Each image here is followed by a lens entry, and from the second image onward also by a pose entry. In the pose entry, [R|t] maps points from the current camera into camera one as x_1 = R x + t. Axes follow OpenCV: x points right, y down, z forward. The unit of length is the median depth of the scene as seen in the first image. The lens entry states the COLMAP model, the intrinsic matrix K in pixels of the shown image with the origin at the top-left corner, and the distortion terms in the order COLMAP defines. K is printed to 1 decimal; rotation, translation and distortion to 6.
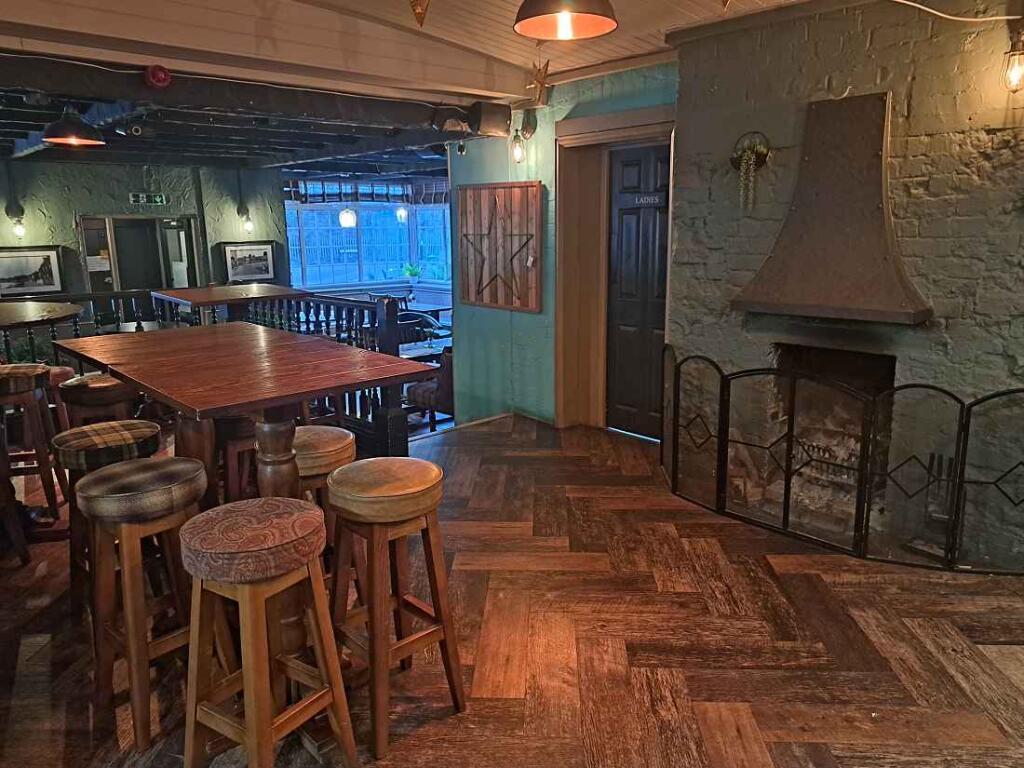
lens RADIAL K [[722.8, 0, 512.0], [0, 722.8, 384.0], [0, 0, 1]] dist [0.005924, -0.000304]
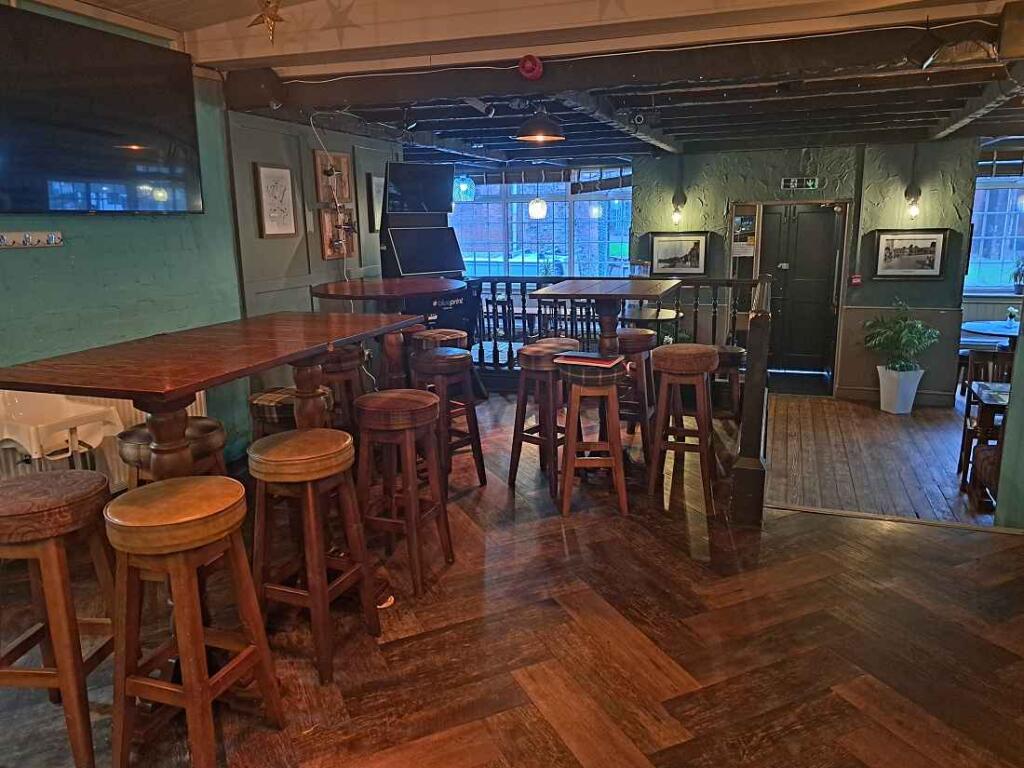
lens RADIAL K [[722.8, 0, 512.0], [0, 722.8, 384.0], [0, 0, 1]] dist [0.005924, -0.000304]
pose [[0.461939, 0.199983, -0.864071, 0.212182], [-0.180250, 0.975084, 0.129313, -0.056732], [0.868402, 0.096014, 0.486476, 0.248108]]
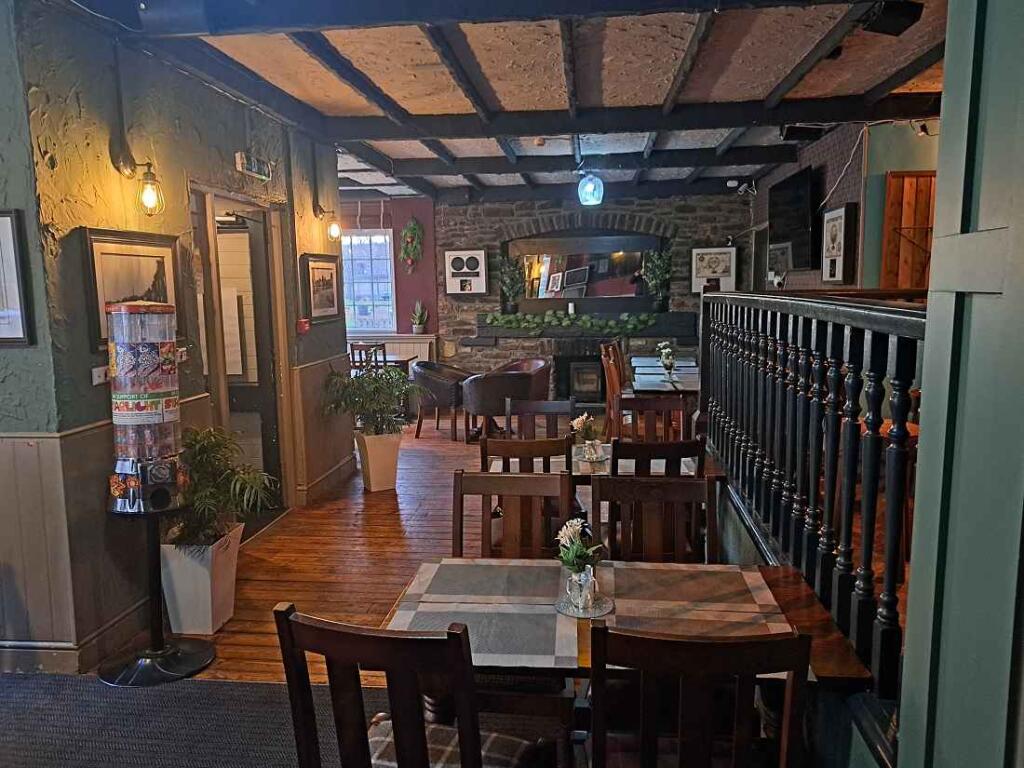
lens RADIAL K [[722.8, 0, 512.0], [0, 722.8, 384.0], [0, 0, 1]] dist [0.005924, -0.000304]
pose [[0.756699, -0.086883, 0.647964, -0.778513], [0.148038, 0.988157, -0.040382, -0.042222], [-0.636782, 0.126480, 0.760600, 0.504466]]
